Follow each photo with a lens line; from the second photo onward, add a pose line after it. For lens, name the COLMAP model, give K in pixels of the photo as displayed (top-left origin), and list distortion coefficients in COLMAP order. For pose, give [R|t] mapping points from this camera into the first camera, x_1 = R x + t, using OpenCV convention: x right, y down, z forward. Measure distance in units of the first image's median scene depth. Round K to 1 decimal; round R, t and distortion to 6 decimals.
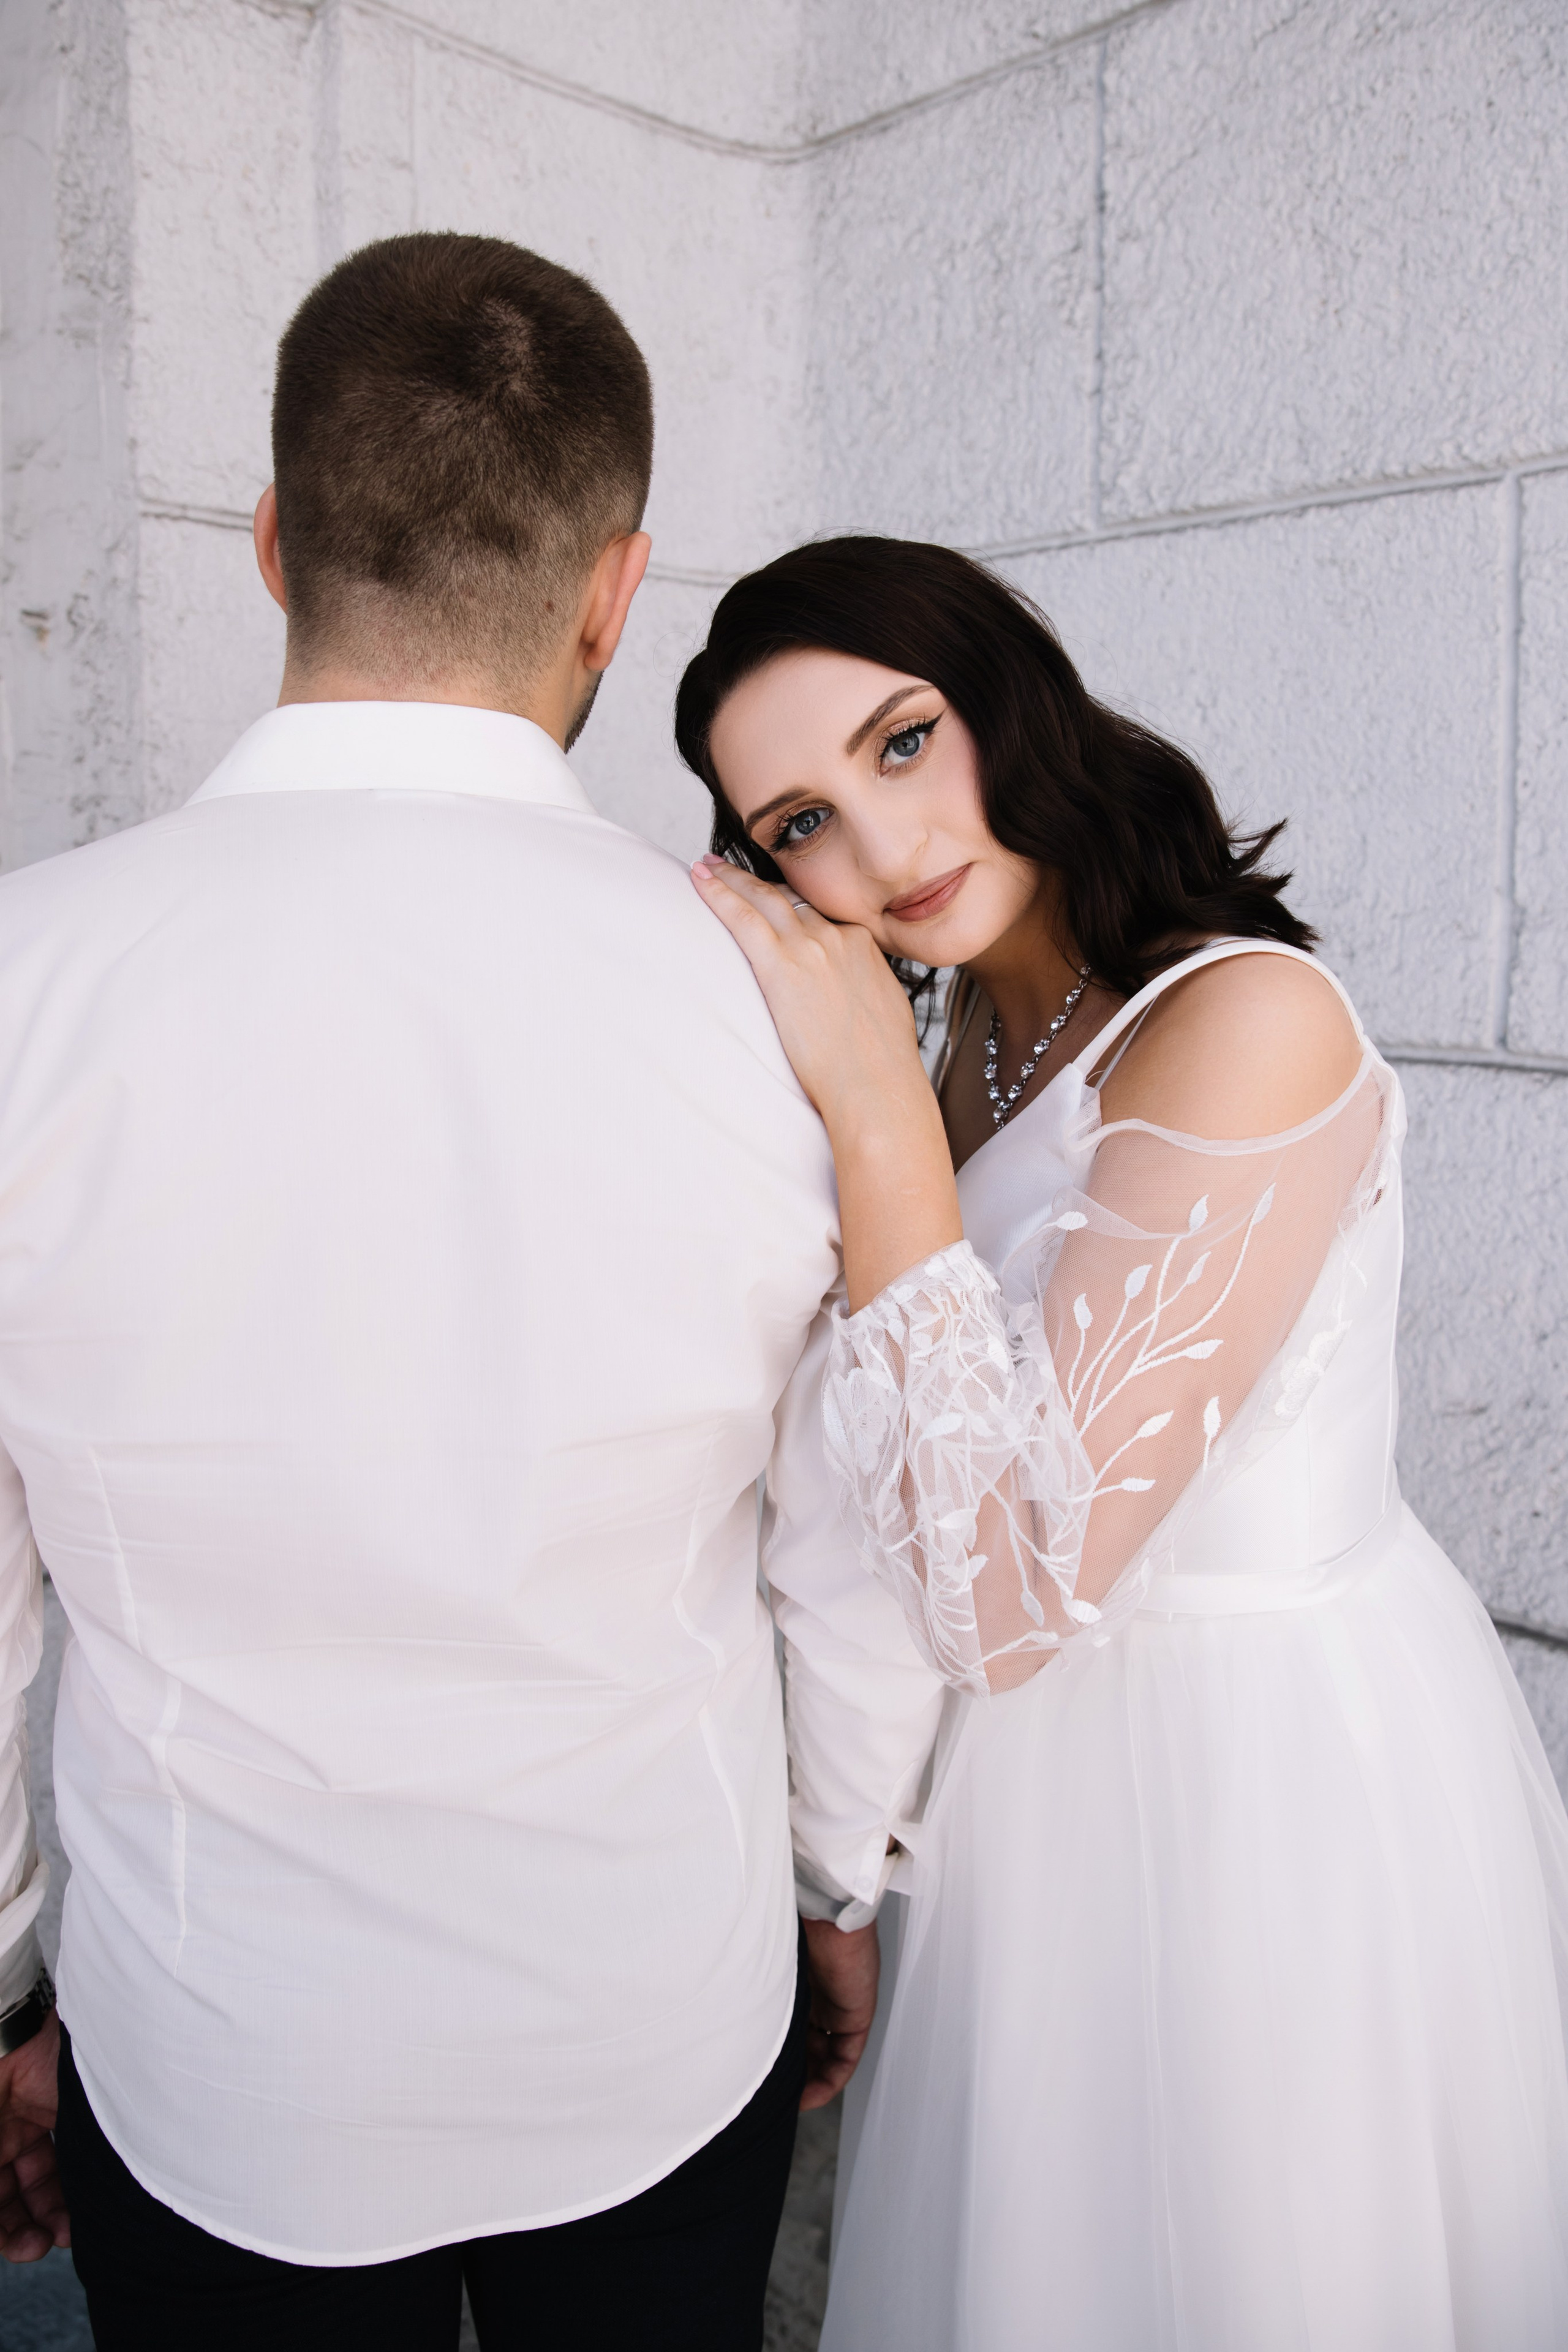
lens RADIAL K [[1776.1, 0, 796.8], [0, 1776.1, 1132.3], [0, 0, 1]] dist [-0.099768, 0.067439]
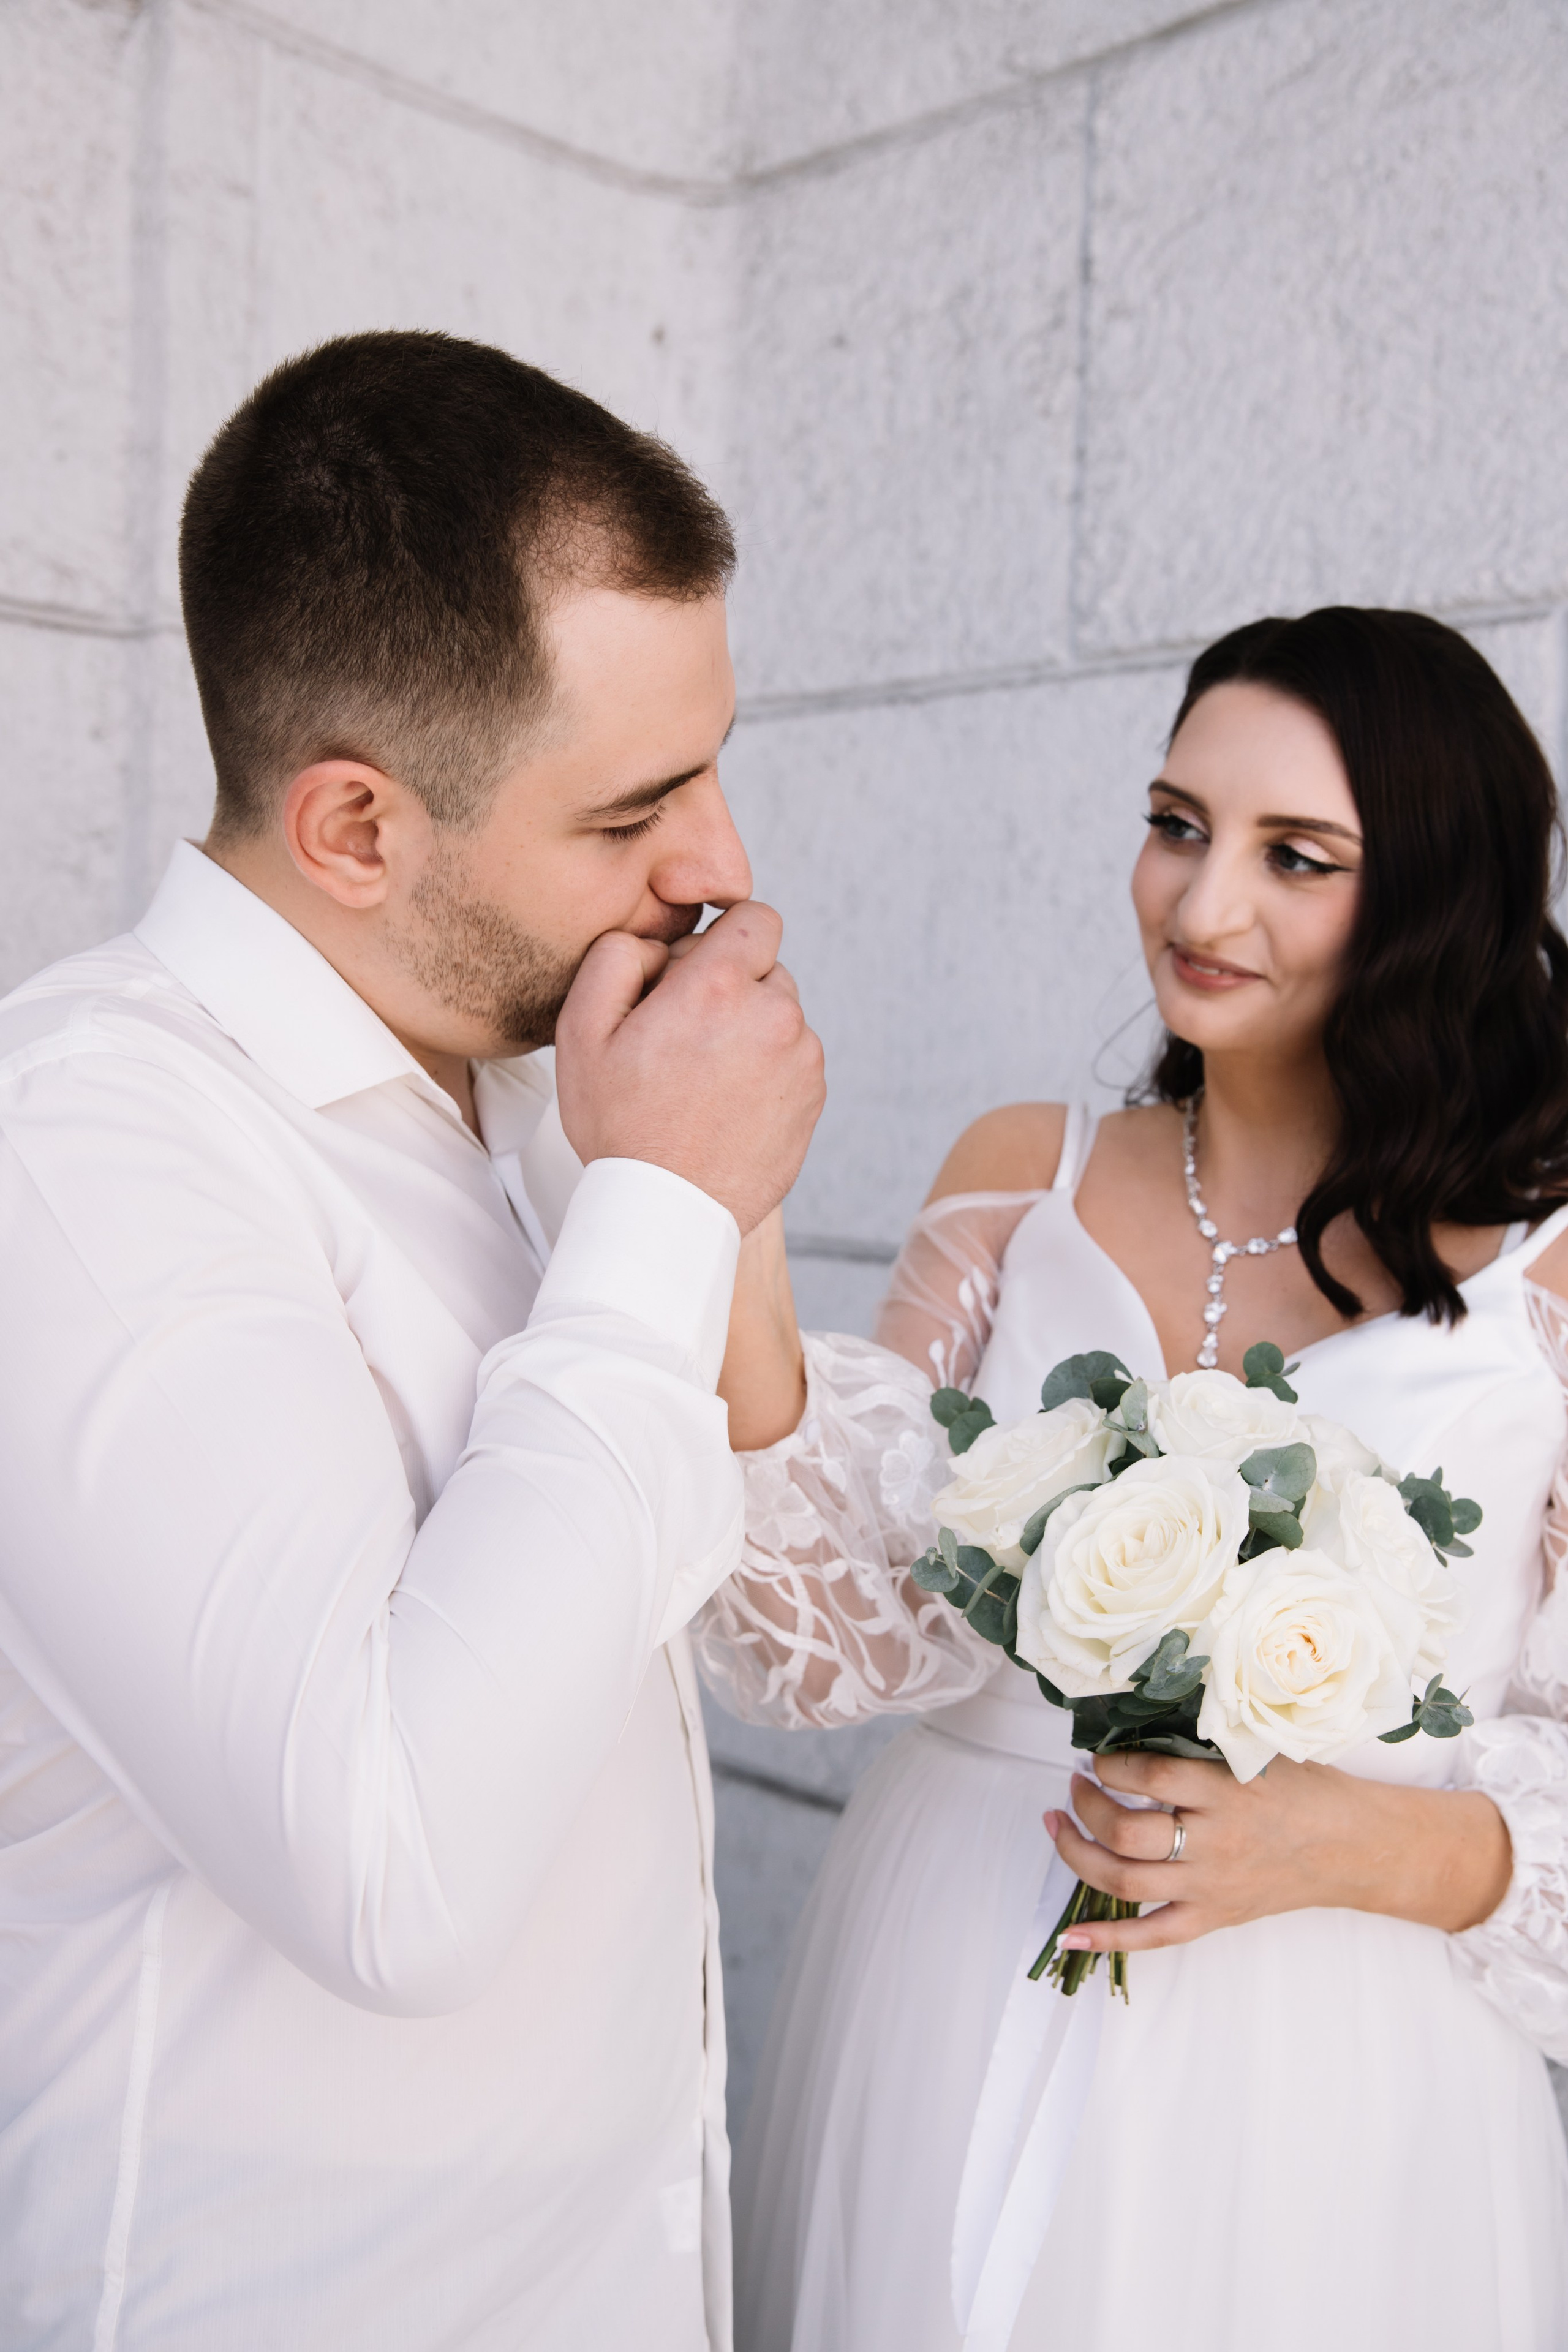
lens RADIAL K [[2404.8, 0, 769.7], [0, 2404.8, 1186.9], [0, 0, 1]] dist [0.010305, 0.000000]
pose [[0.999290, 0.031519, 0.020635, 0.014997], [-0.029139, 0.993839, -0.106933, 0.027470], [-0.023878, 0.106255, 0.994052, -0.099622]]
